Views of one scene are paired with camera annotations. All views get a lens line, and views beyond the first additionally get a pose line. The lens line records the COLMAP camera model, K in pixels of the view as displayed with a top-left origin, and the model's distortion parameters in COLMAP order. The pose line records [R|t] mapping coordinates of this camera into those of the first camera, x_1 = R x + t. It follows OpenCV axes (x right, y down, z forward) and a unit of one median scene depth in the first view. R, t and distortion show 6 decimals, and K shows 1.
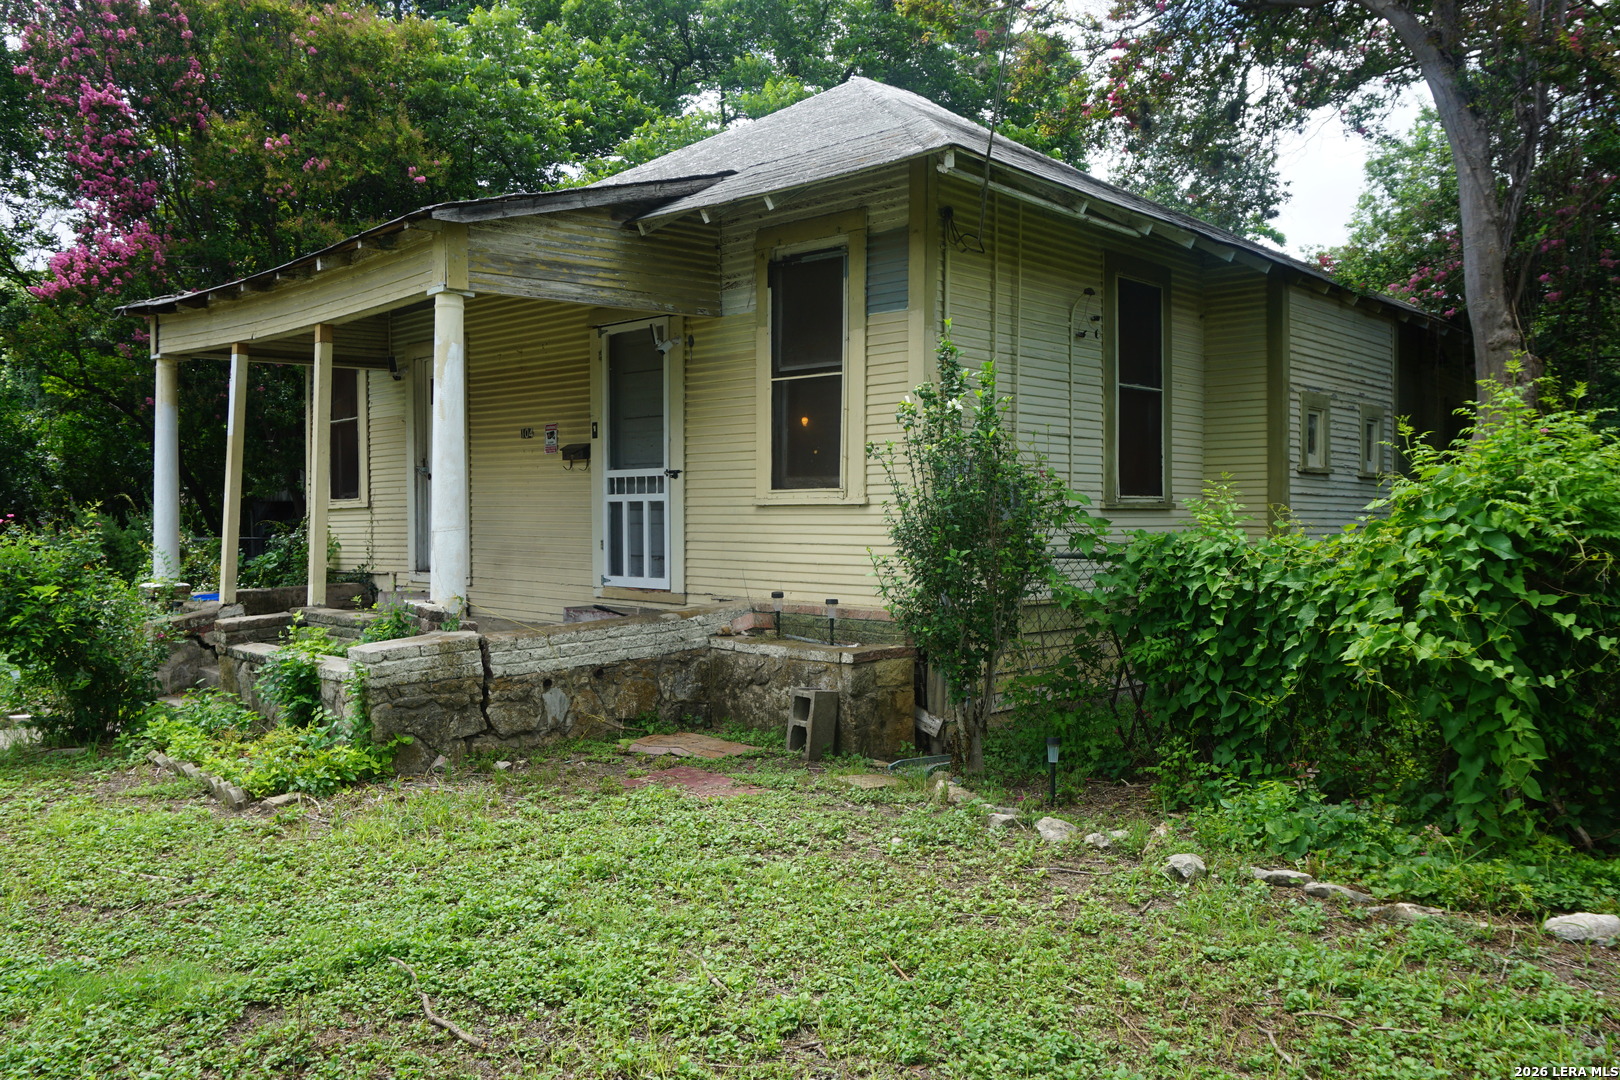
lens RADIAL K [[1292.8, 0, 805.3], [0, 1292.8, 536.8], [0, 0, 1]] dist [-0.051376, 0.003732]
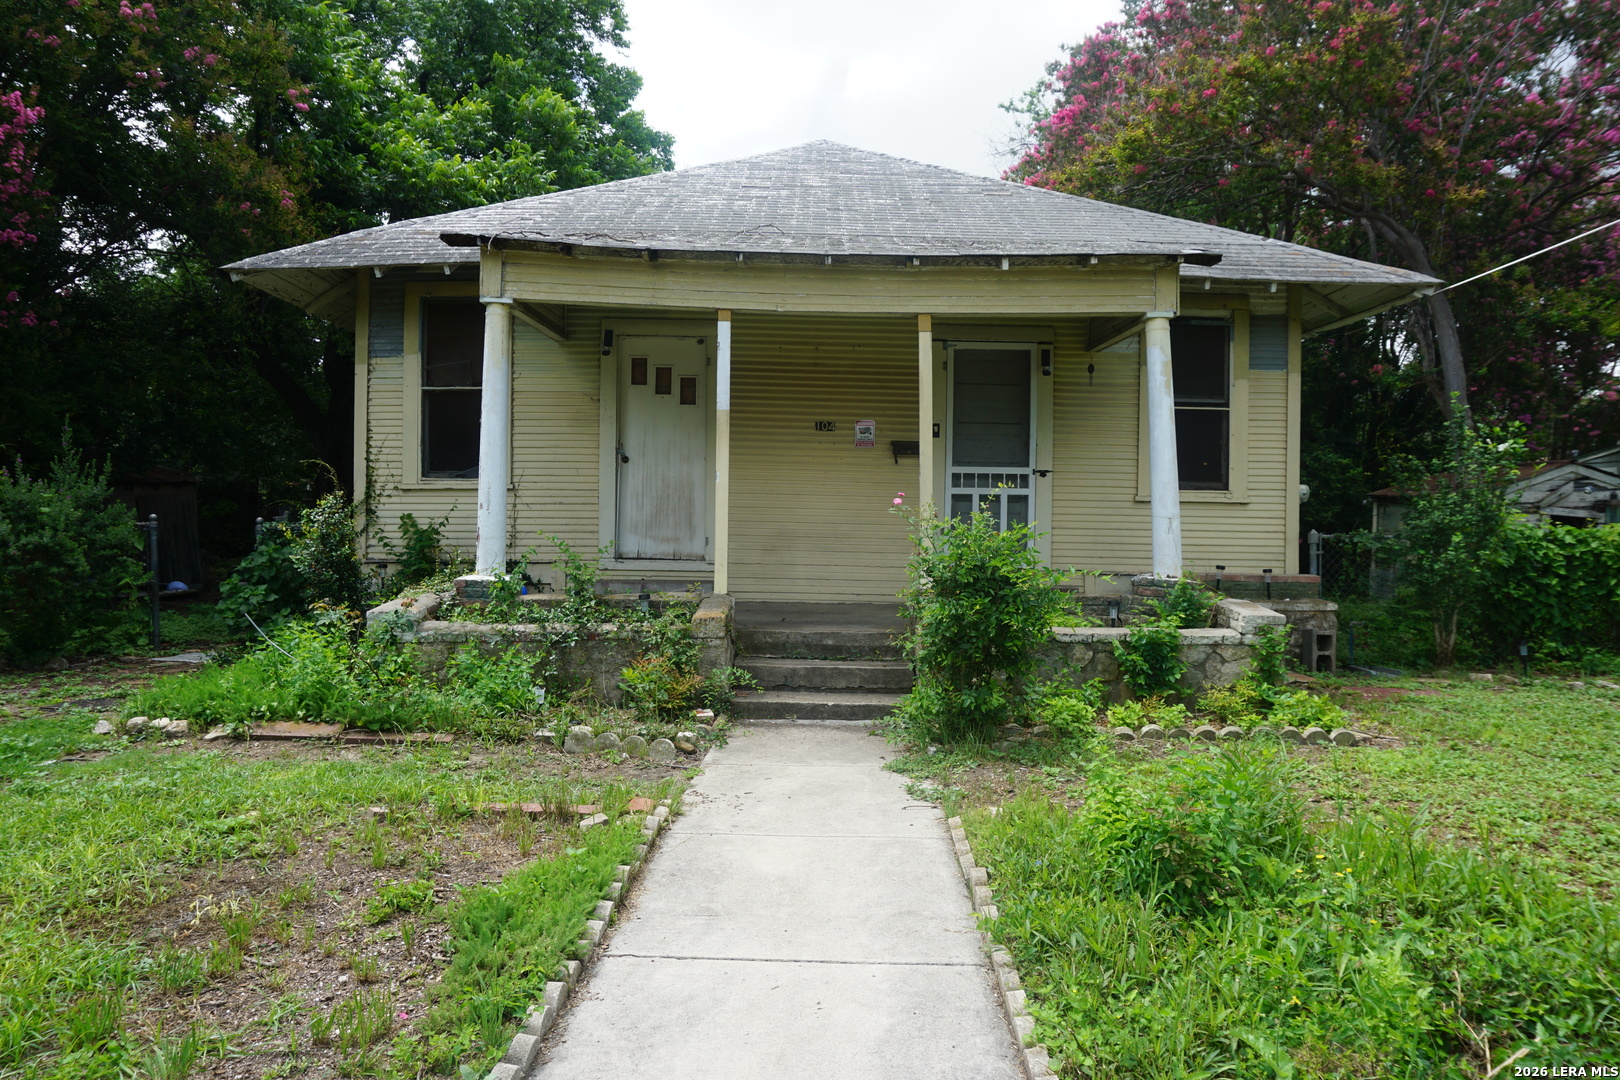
lens RADIAL K [[1088.2, 0, 811.2], [0, 1088.2, 536.0], [0, 0, 1]] dist [-0.044299, 0.029127]
pose [[0.705512, 0.003500, 0.708689, -0.986449], [-0.006152, 0.999980, 0.001186, 0.011069], [-0.708671, -0.005197, 0.705520, 0.427757]]
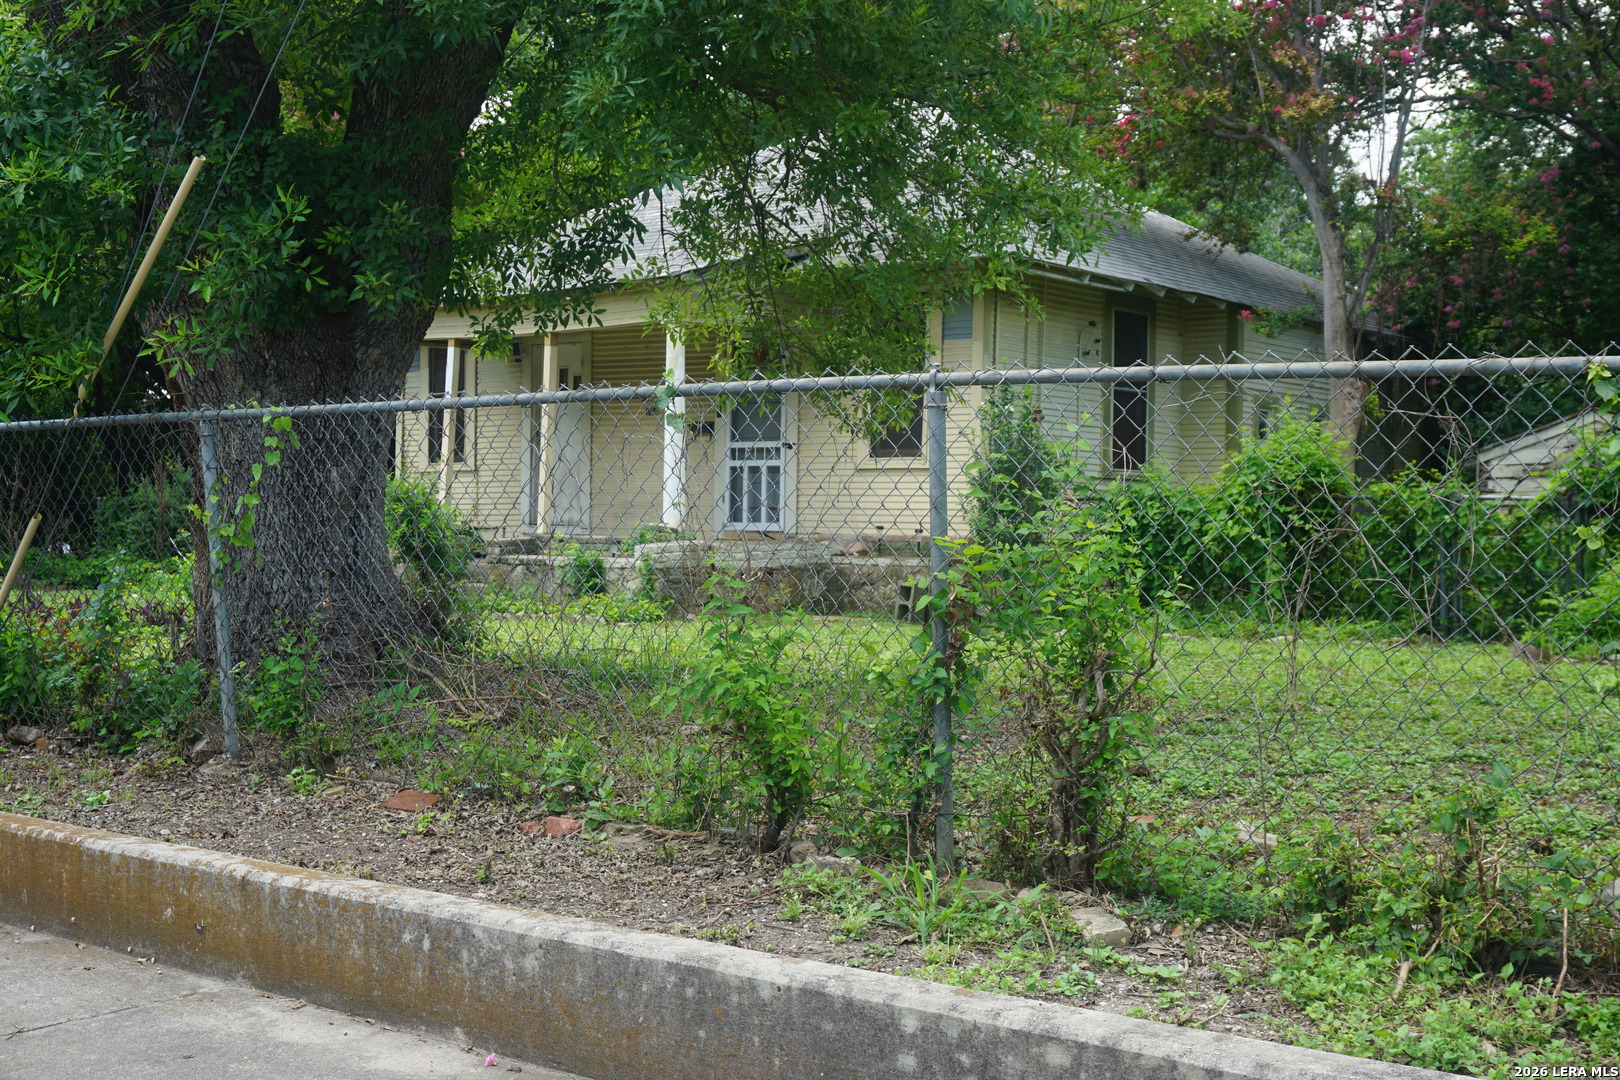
lens RADIAL K [[2092.7, 0, 812.8], [0, 2092.7, 541.5], [0, 0, 1]] dist [0.005382, 0.000000]
pose [[0.997670, 0.018809, 0.065581, -0.219443], [-0.018056, 0.999764, -0.012047, 0.078243], [-0.065792, 0.010835, 0.997775, -1.198692]]
